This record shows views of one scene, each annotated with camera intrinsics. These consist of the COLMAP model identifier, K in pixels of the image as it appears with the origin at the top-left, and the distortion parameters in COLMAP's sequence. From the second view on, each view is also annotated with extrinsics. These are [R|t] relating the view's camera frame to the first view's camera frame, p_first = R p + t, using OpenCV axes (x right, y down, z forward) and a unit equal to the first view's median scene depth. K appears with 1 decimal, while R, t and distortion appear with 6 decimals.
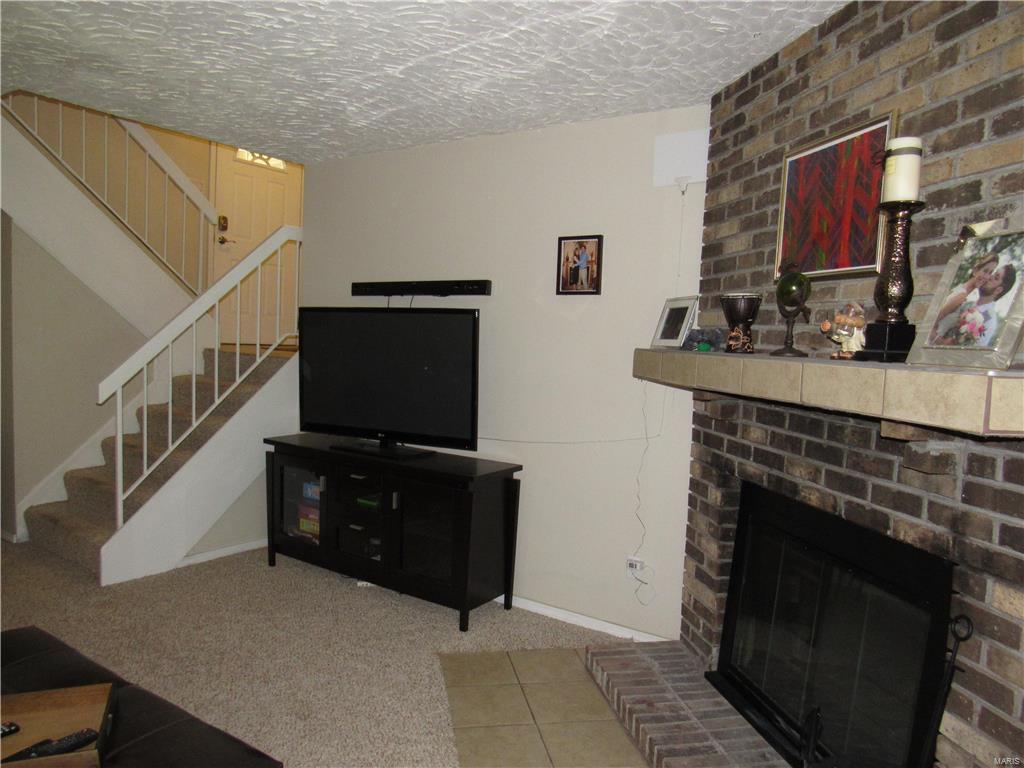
lens RADIAL K [[733.2, 0, 512.0], [0, 733.2, 384.0], [0, 0, 1]] dist [-0.028721, 0.008376]
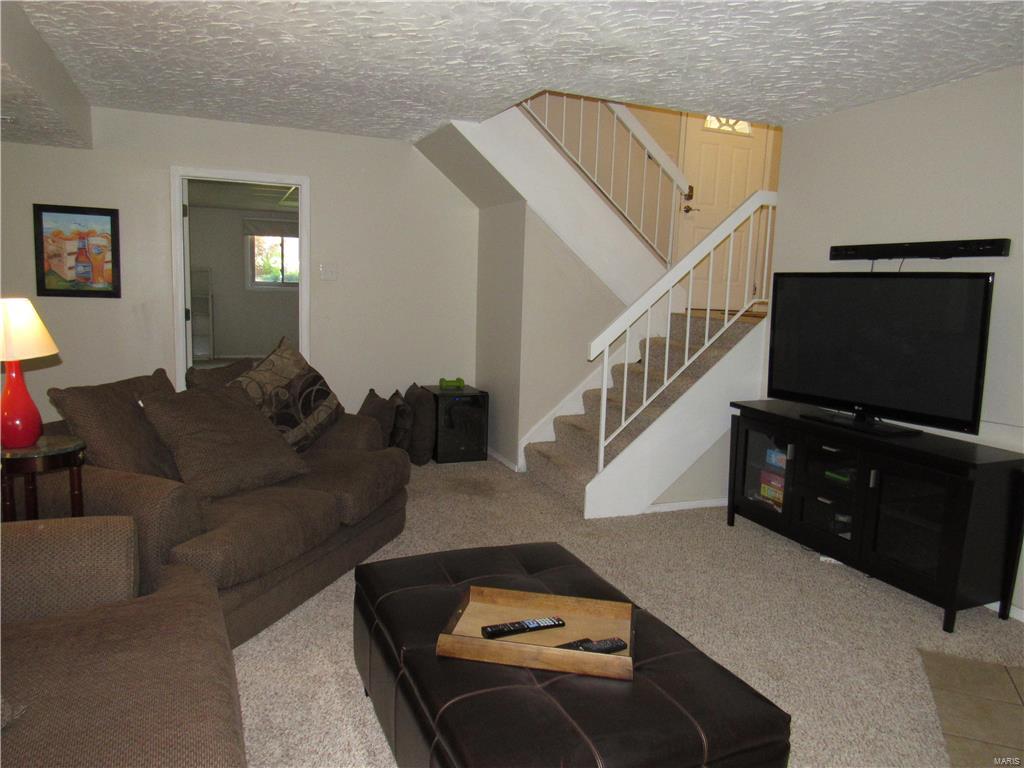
lens RADIAL K [[729.5, 0, 510.2], [0, 729.5, 385.9], [0, 0, 1]] dist [-0.024464, 0.000970]
pose [[0.836824, 0.066863, -0.543373, -0.050234], [-0.039654, 0.997310, 0.061652, 0.001492], [0.546034, -0.030045, 0.837224, -0.029146]]
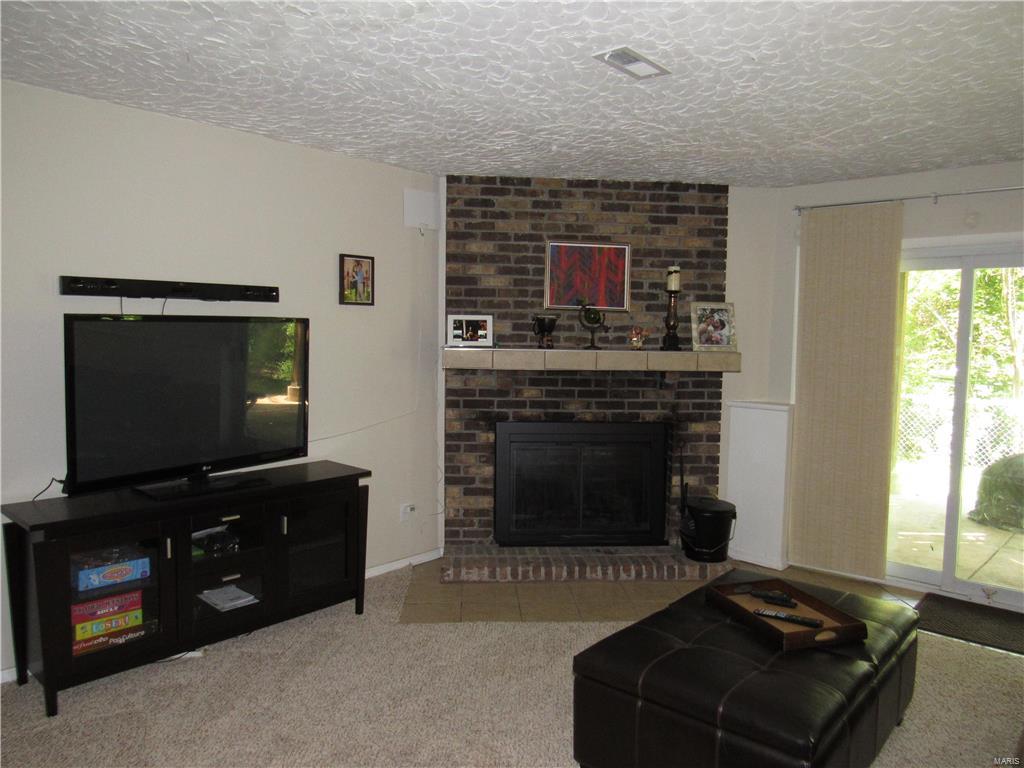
lens RADIAL K [[733.2, 0, 512.0], [0, 733.2, 384.0], [0, 0, 1]] dist [-0.028721, 0.008376]
pose [[0.121112, -0.112503, 0.986243, -0.999720], [0.051642, 0.992925, 0.106923, -0.102391], [-0.991295, 0.037981, 0.126065, 0.573313]]
